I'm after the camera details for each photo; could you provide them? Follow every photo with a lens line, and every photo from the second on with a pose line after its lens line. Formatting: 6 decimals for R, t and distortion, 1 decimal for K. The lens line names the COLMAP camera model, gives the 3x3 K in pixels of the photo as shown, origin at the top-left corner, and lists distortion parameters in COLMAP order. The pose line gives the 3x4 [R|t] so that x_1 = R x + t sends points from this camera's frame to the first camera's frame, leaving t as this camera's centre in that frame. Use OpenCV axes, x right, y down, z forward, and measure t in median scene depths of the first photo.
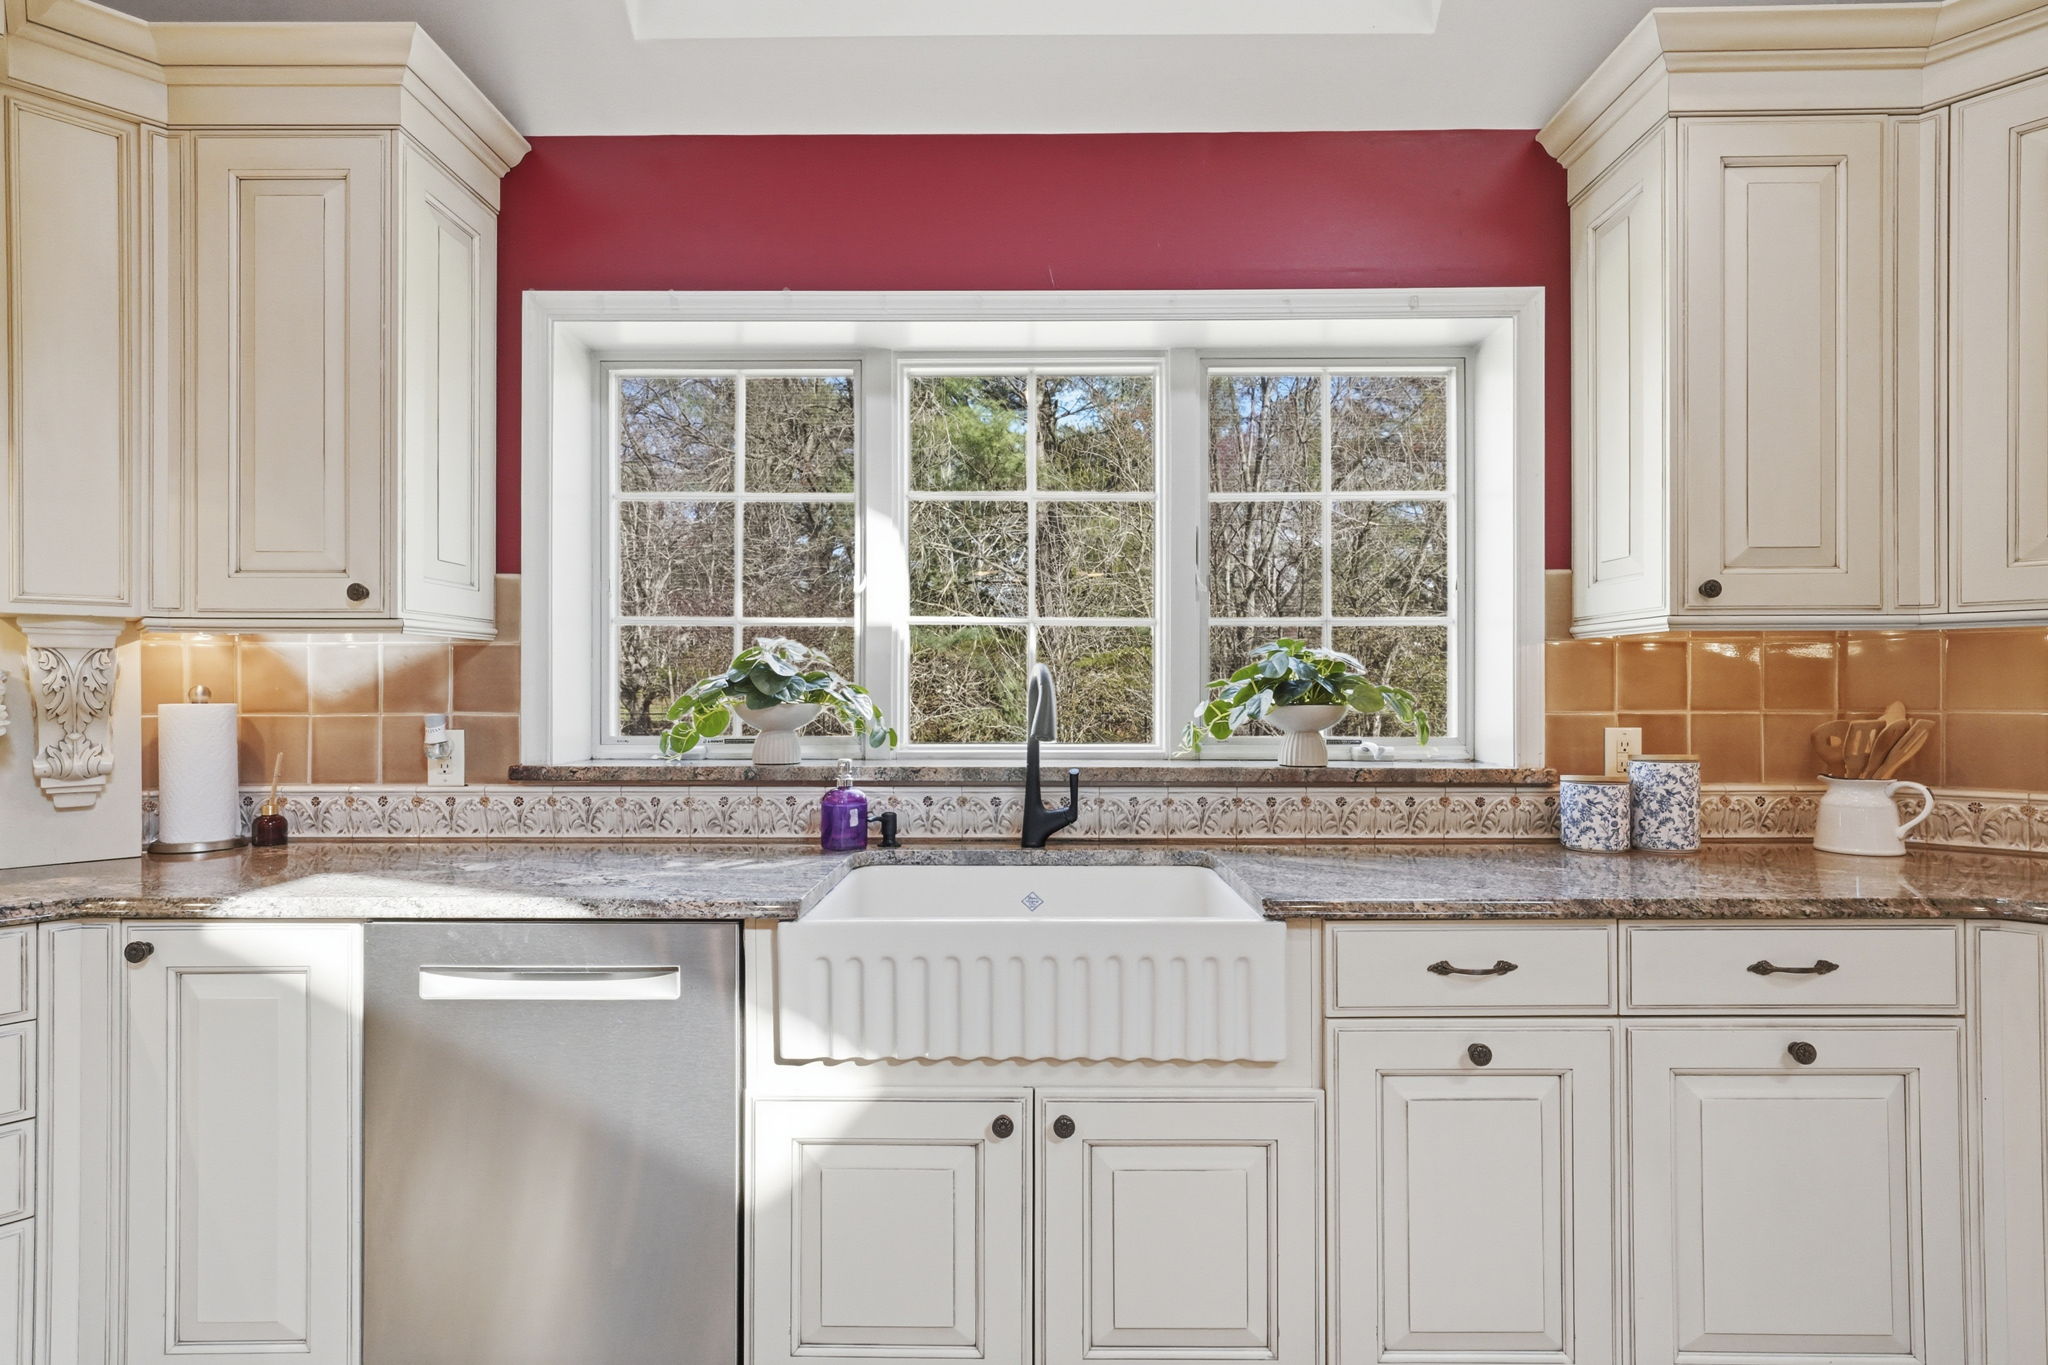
lens RADIAL K [[1102.8, 0, 1027.8], [0, 1102.8, 677.6], [0, 0, 1]] dist [0.002067, 0.000105]
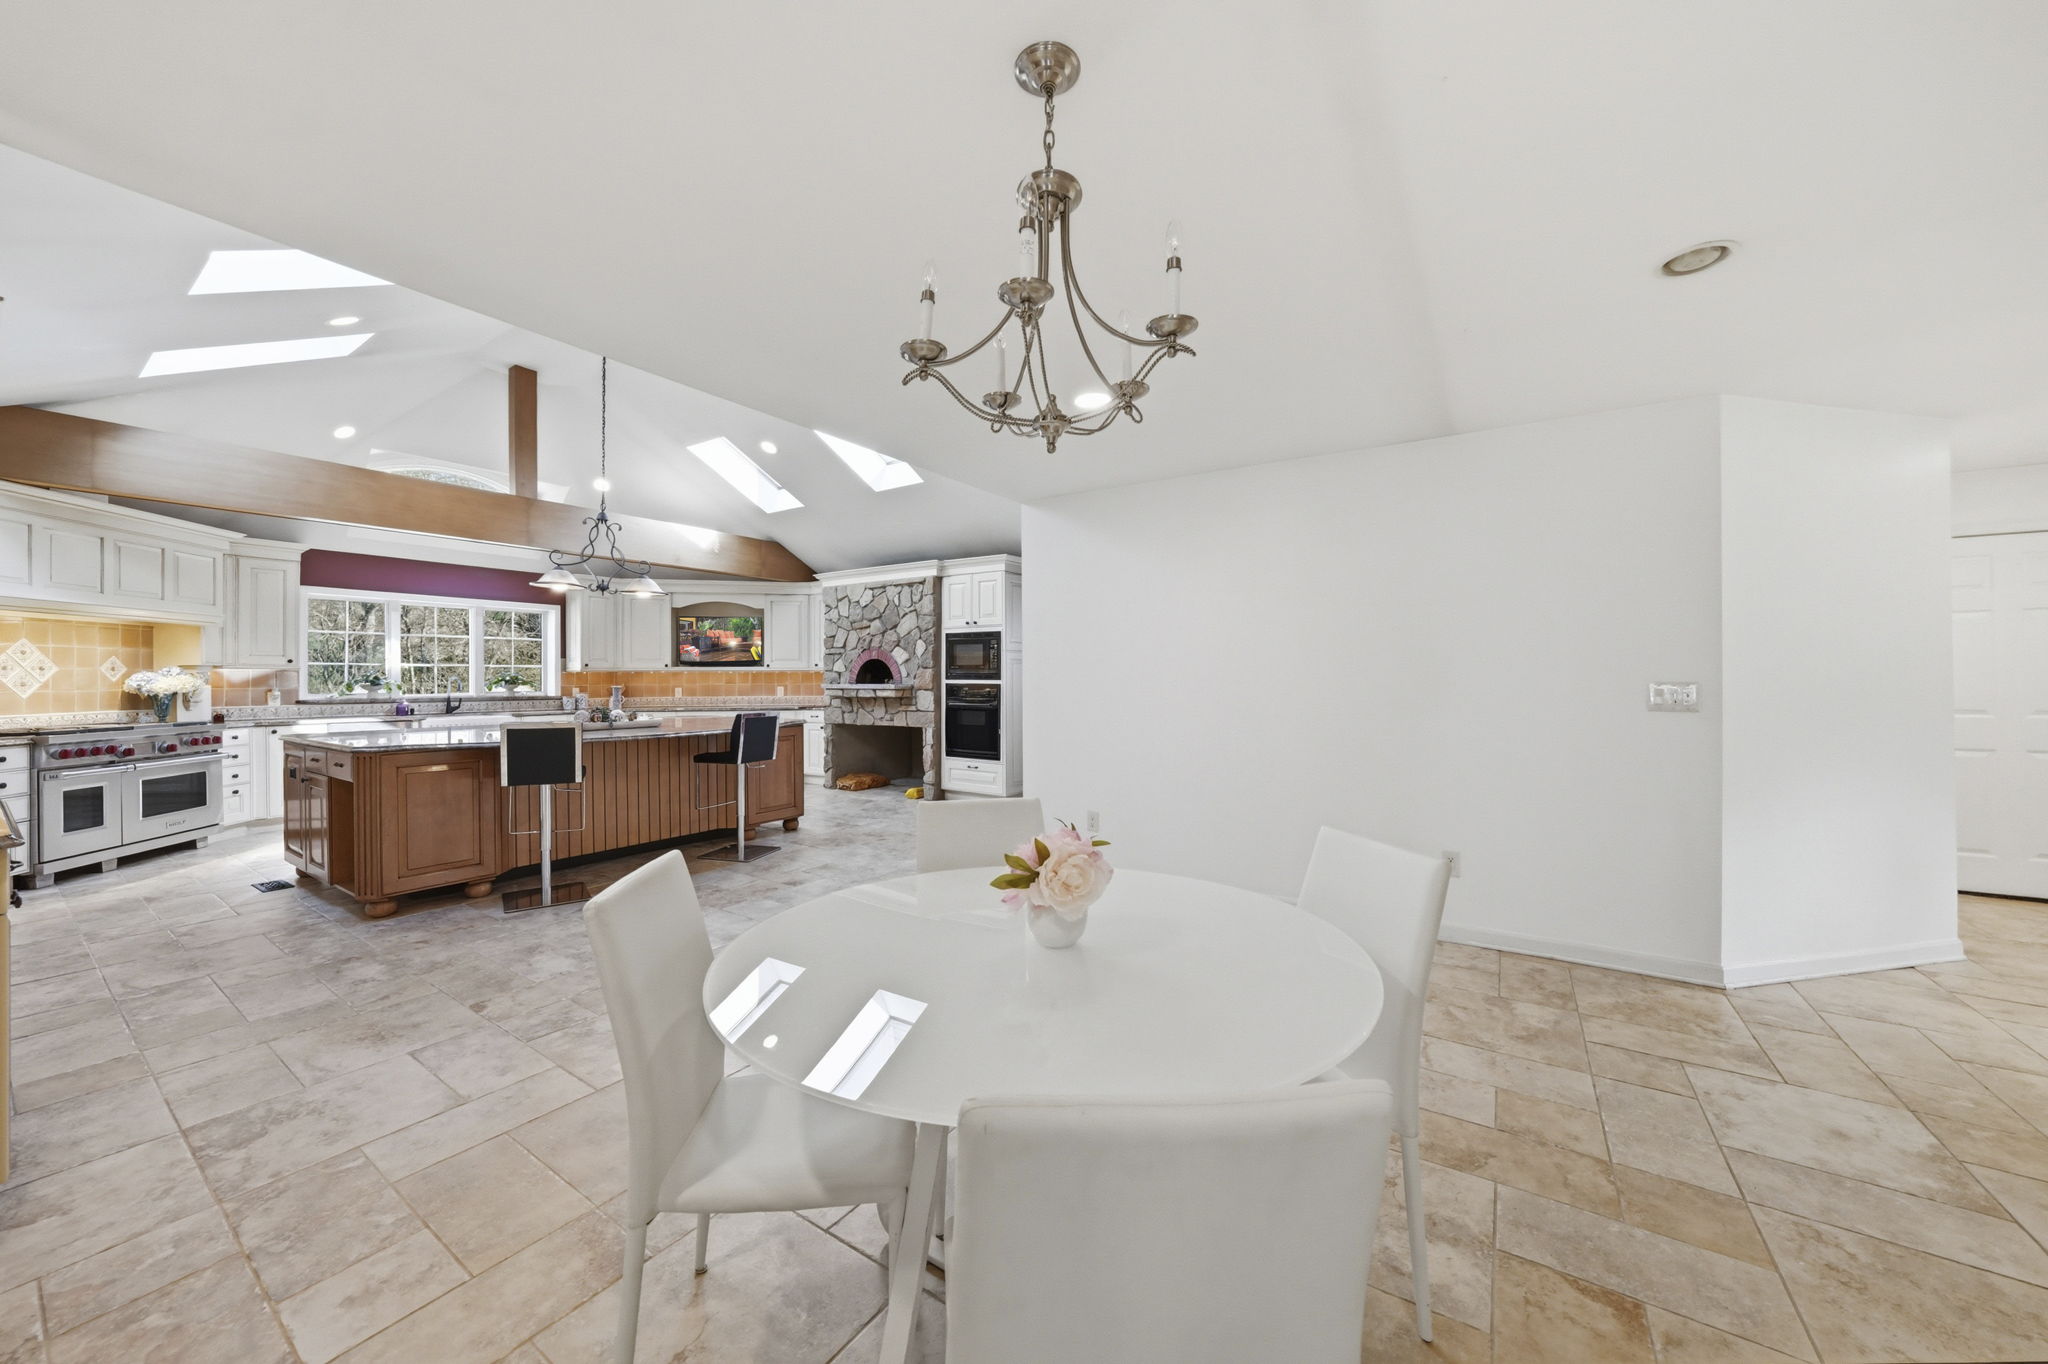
lens RADIAL K [[729.1, 0, 1027.4], [0, 729.1, 680.6], [0, 0, 1]] dist [-0.014491, 0.000025]
pose [[0.539728, -0.001624, 0.841838, -1.286661], [-0.001809, 0.999994, 0.003089, -0.007968], [-0.841837, -0.003190, 0.539722, -2.842021]]
